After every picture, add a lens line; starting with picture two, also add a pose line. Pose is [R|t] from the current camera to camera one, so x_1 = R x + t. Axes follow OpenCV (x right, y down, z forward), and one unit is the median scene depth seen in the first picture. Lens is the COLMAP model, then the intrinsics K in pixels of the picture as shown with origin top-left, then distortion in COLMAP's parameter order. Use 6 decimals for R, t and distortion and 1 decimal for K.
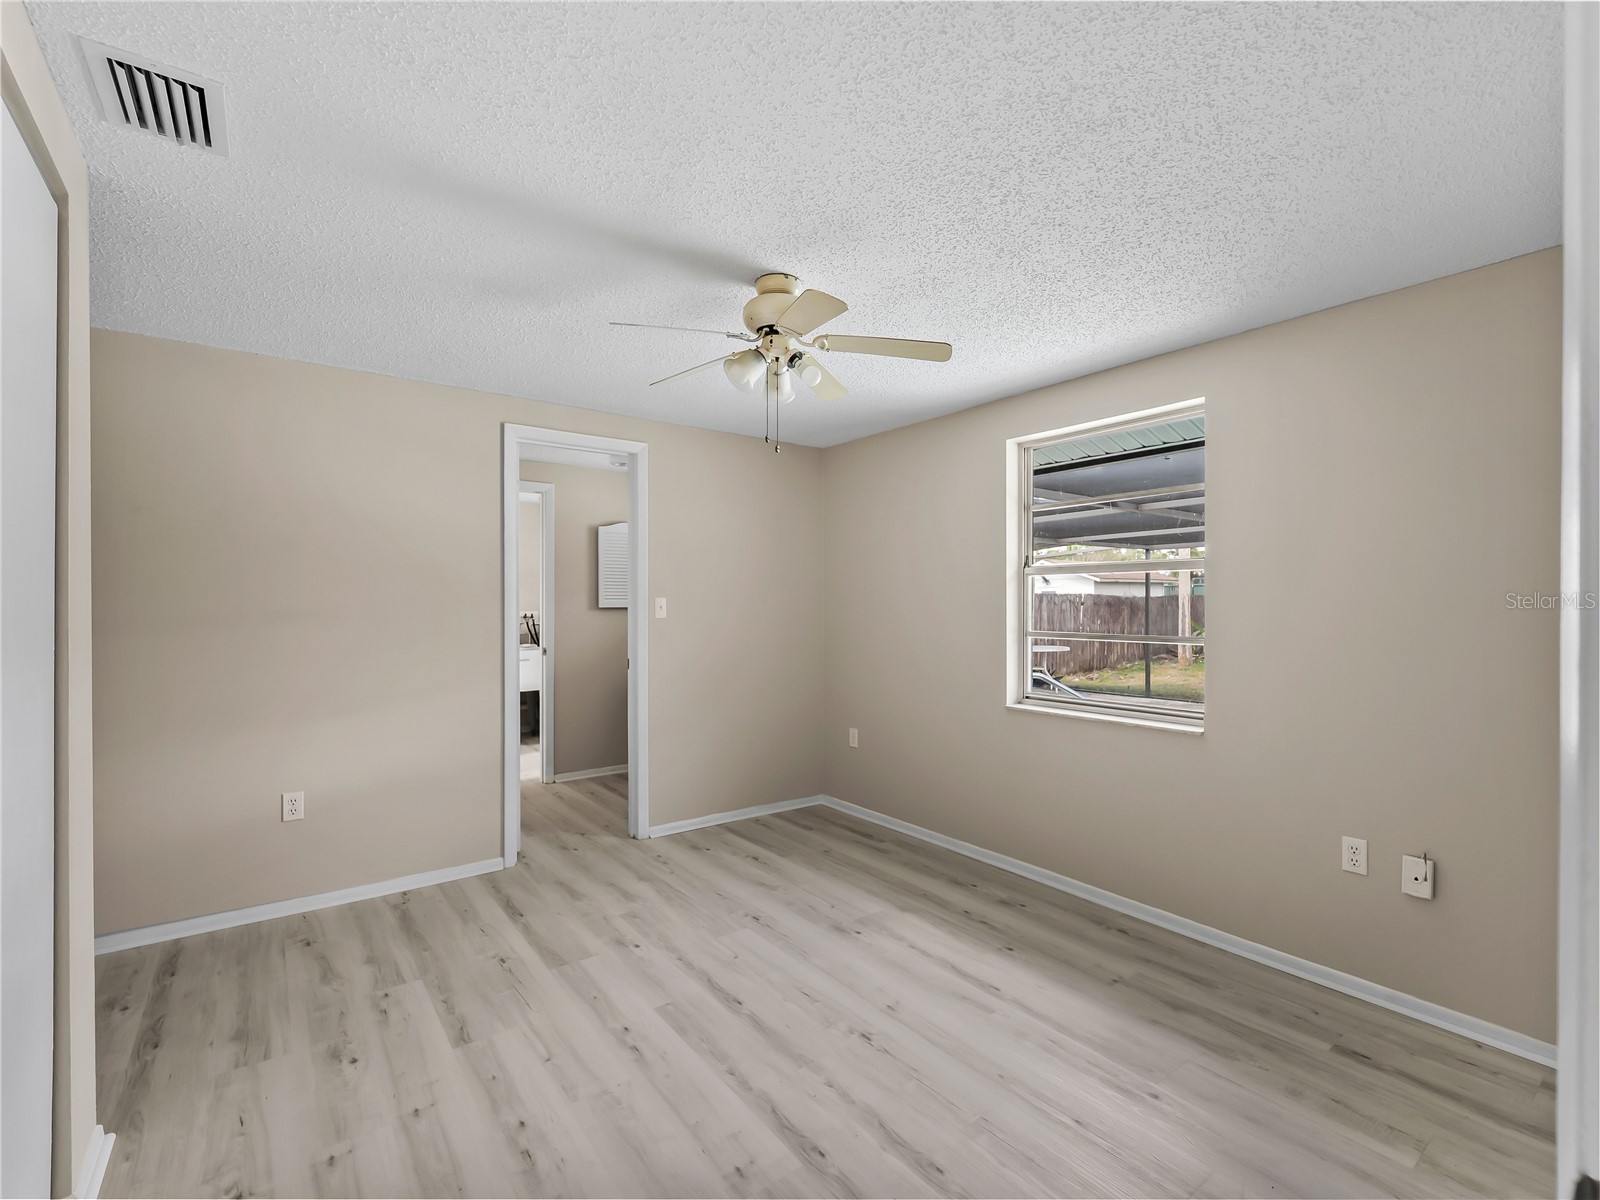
lens RADIAL K [[718.6, 0, 801.7], [0, 718.6, 600.6], [0, 0, 1]] dist [0.013903, -0.010616]
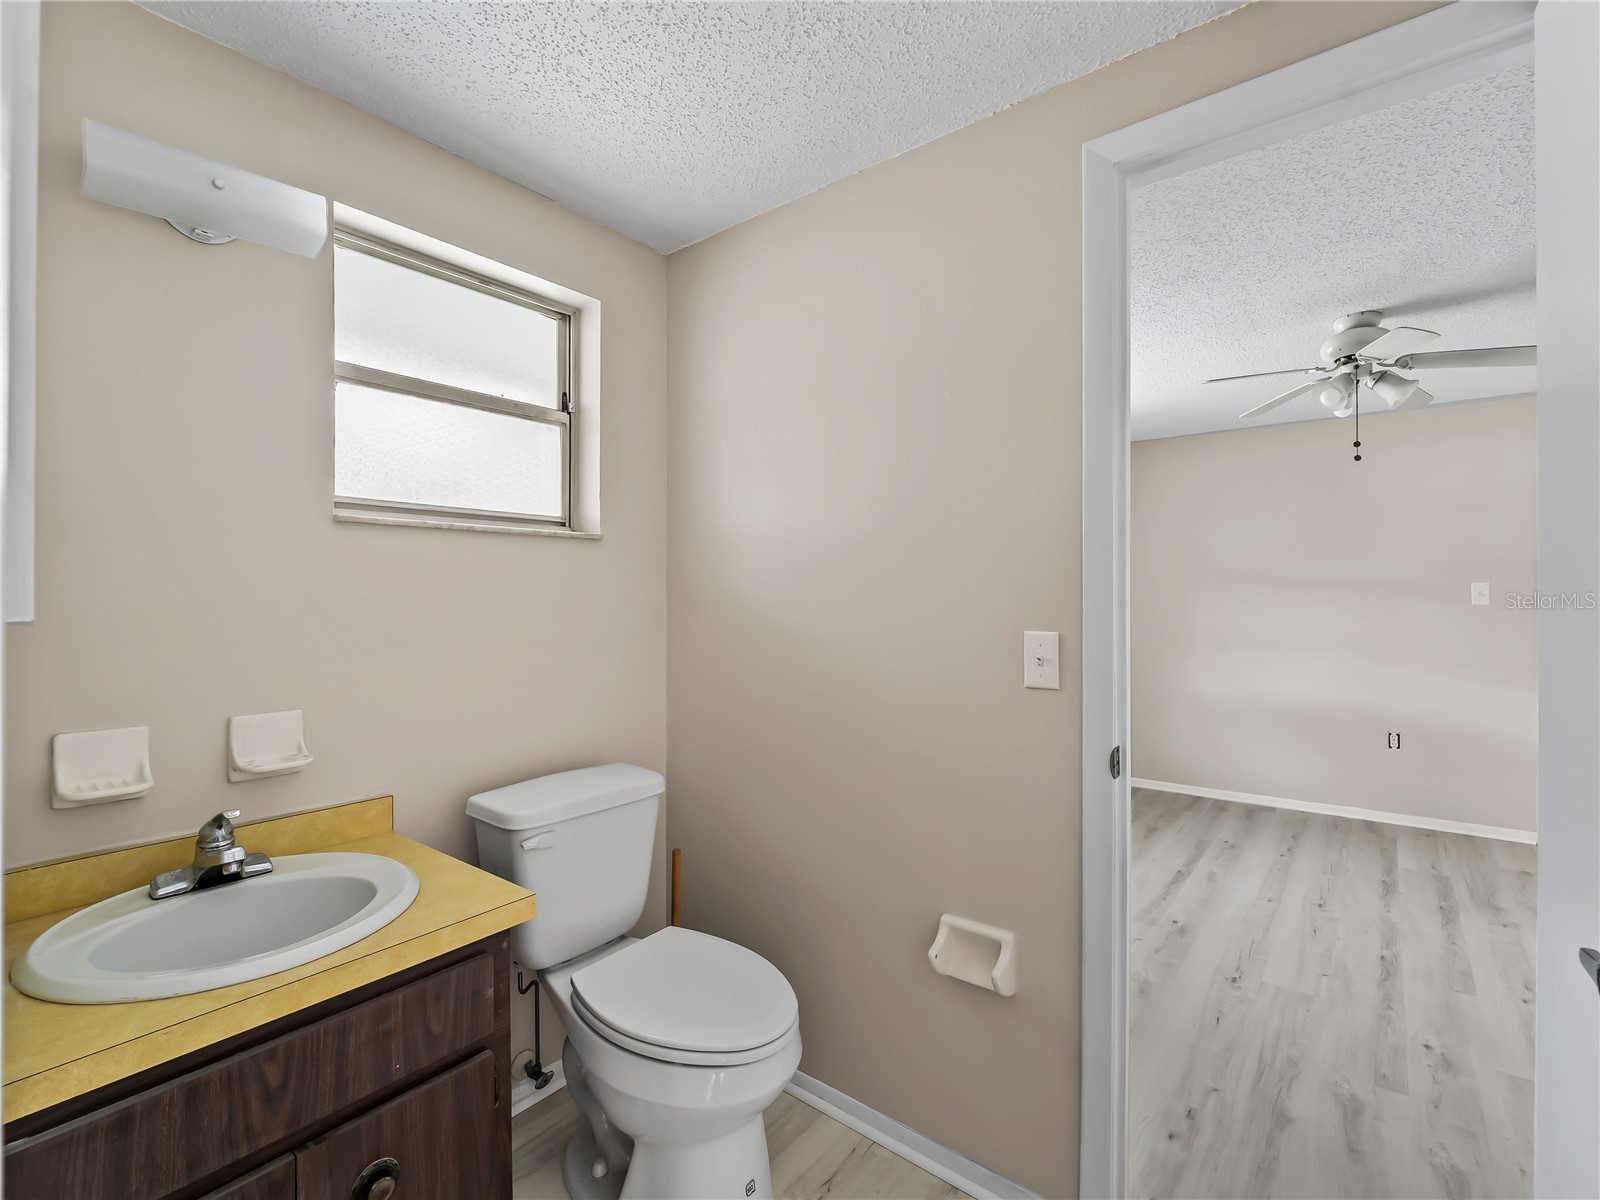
lens RADIAL K [[718.6, 0, 801.7], [0, 718.6, 600.6], [0, 0, 1]] dist [0.013903, -0.010616]
pose [[-0.246645, -0.001827, 0.969104, -0.872976], [-0.001323, 0.999998, 0.001548, 0.017593], [-0.969105, -0.000900, -0.246647, 2.000705]]
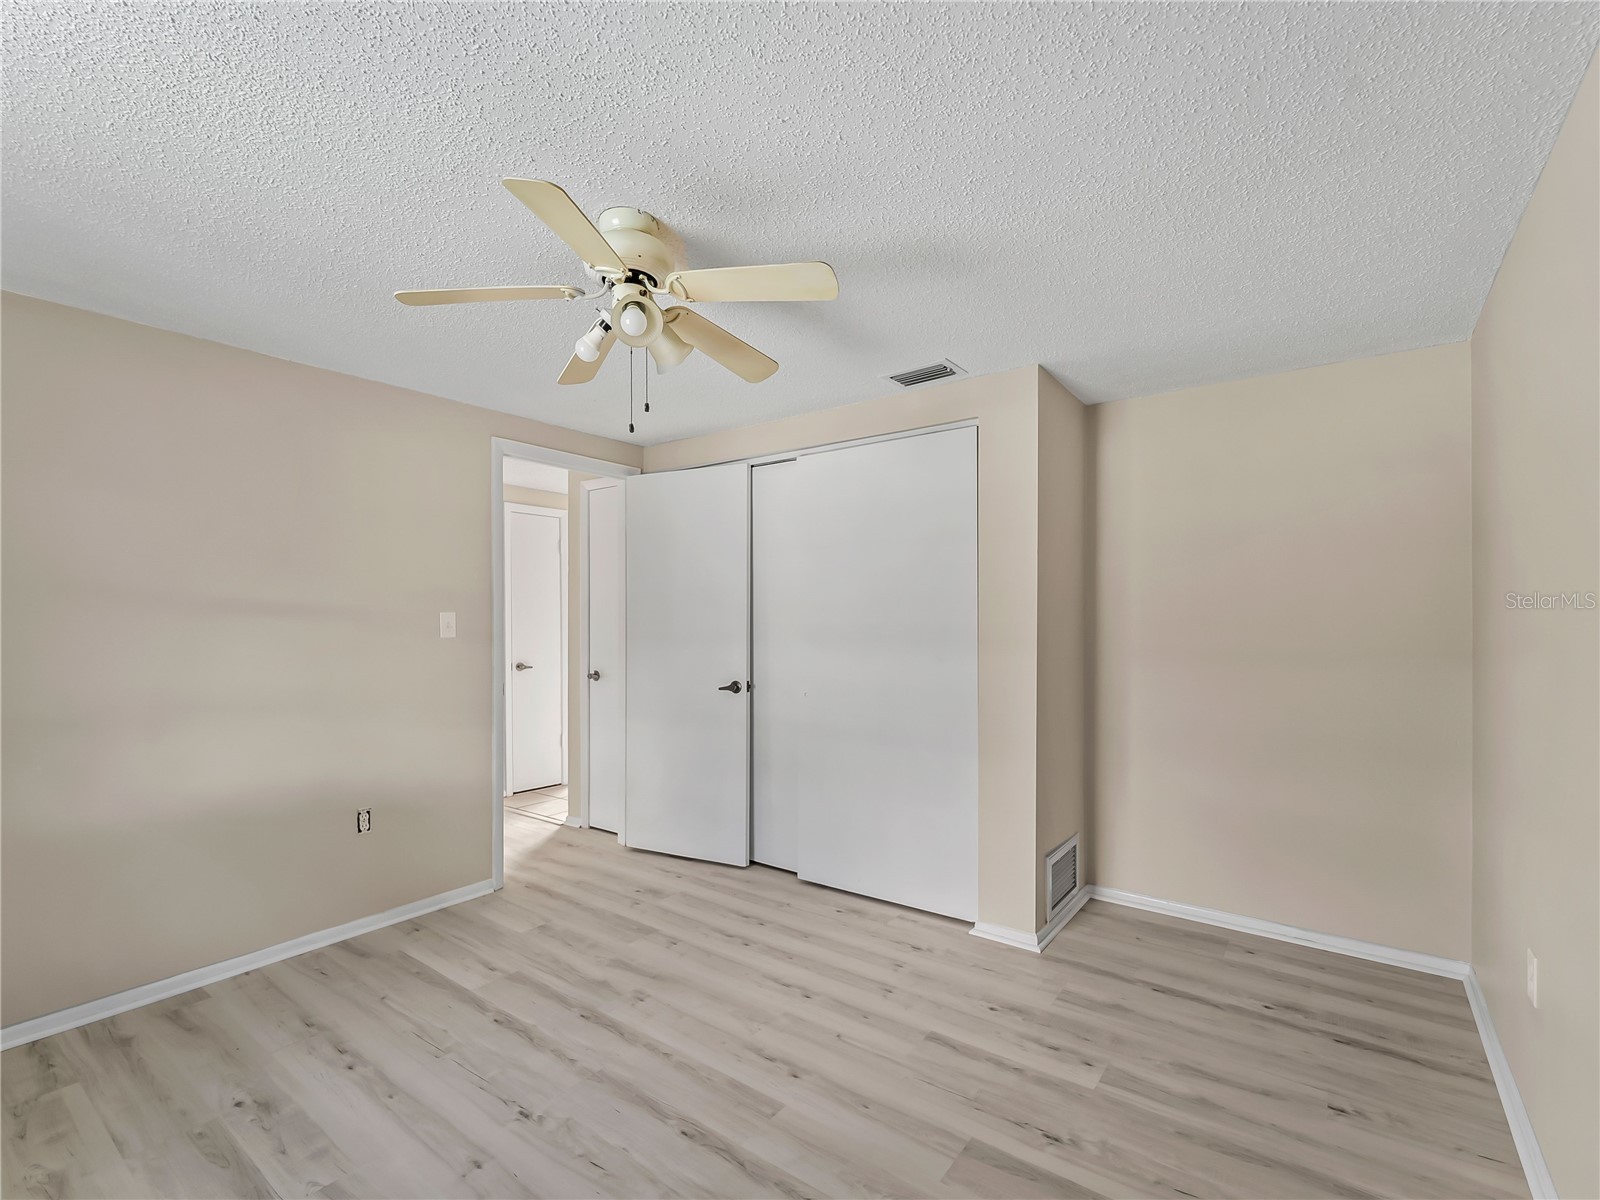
lens RADIAL K [[726.4, 0, 803.1], [0, 726.4, 615.1], [0, 0, 1]] dist [0.000920, -0.001036]
pose [[-0.958065, -0.004894, -0.286508, 0.017611], [0.000241, 0.999840, -0.017885, 0.010590], [0.286549, -0.017204, -0.957911, 1.697558]]
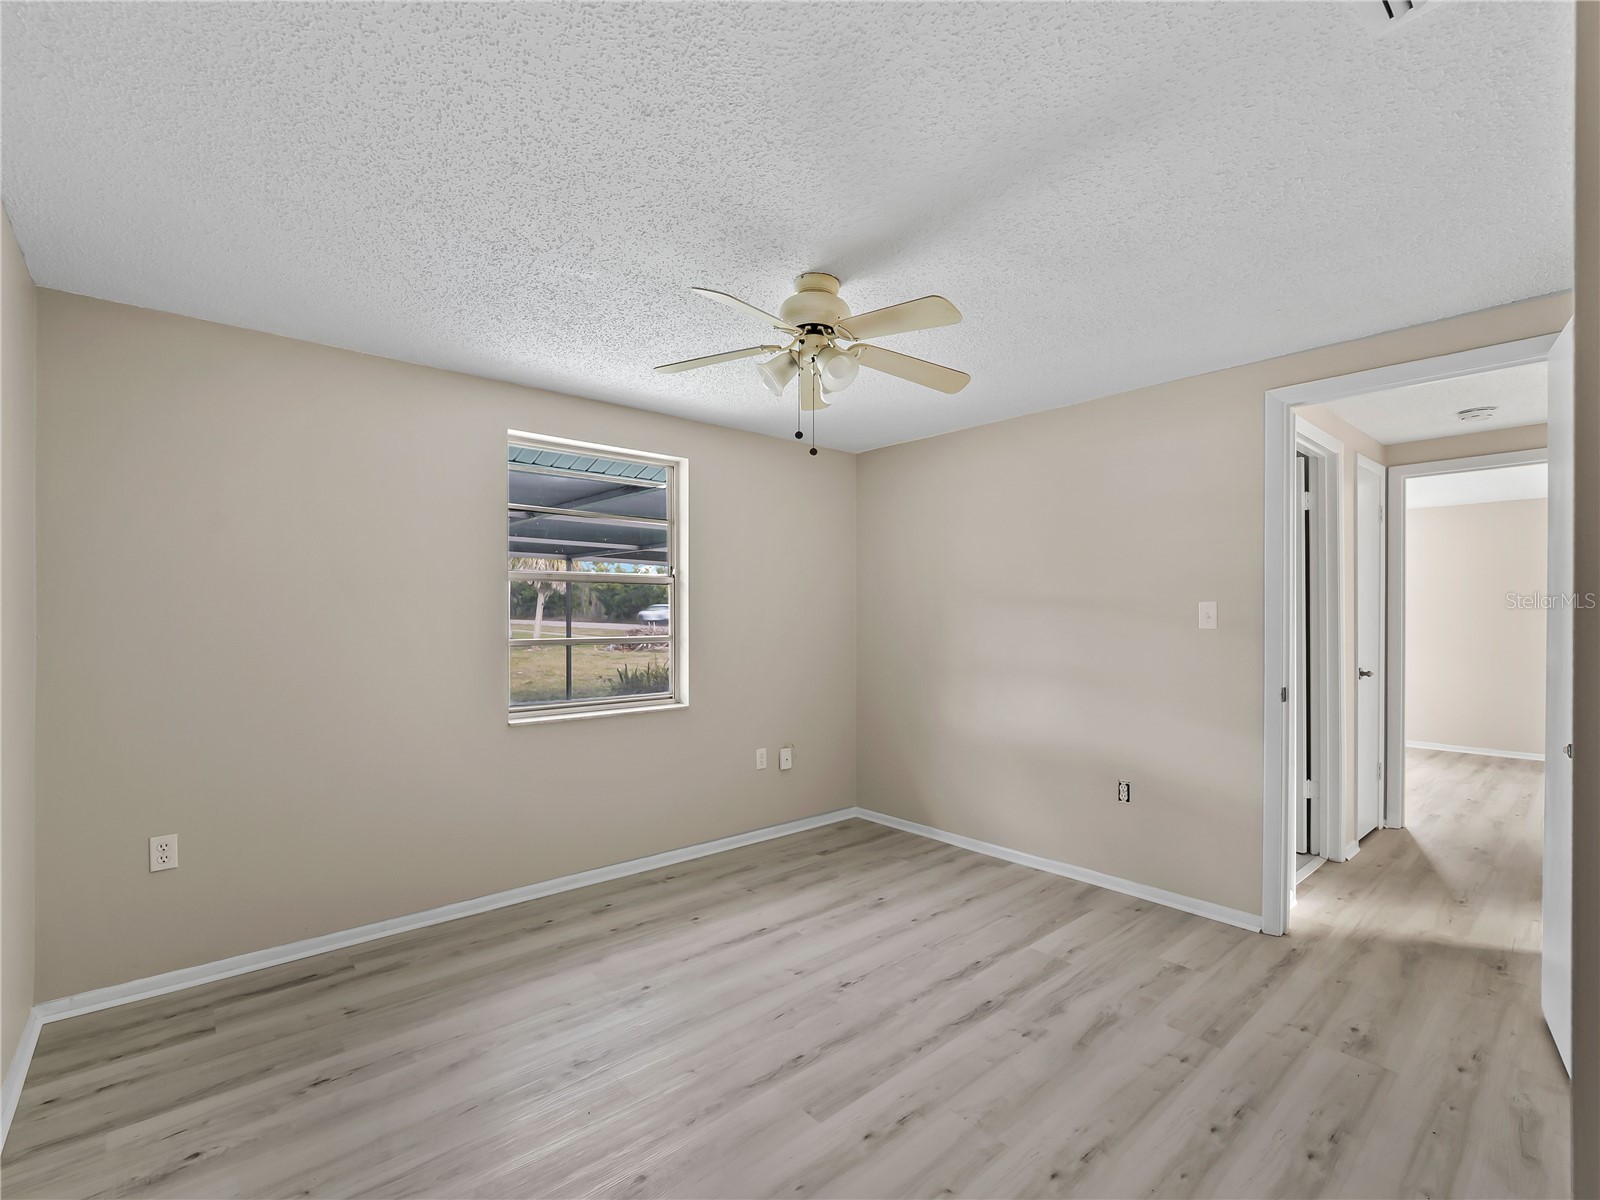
lens RADIAL K [[724.4, 0, 804.5], [0, 724.4, 606.3], [0, 0, 1]] dist [-0.000253, -0.000896]
pose [[-0.076490, 0.008905, 0.997031, -0.931936], [-0.009211, 0.999911, -0.009637, 0.006965], [-0.997028, -0.009921, -0.076401, 1.007879]]
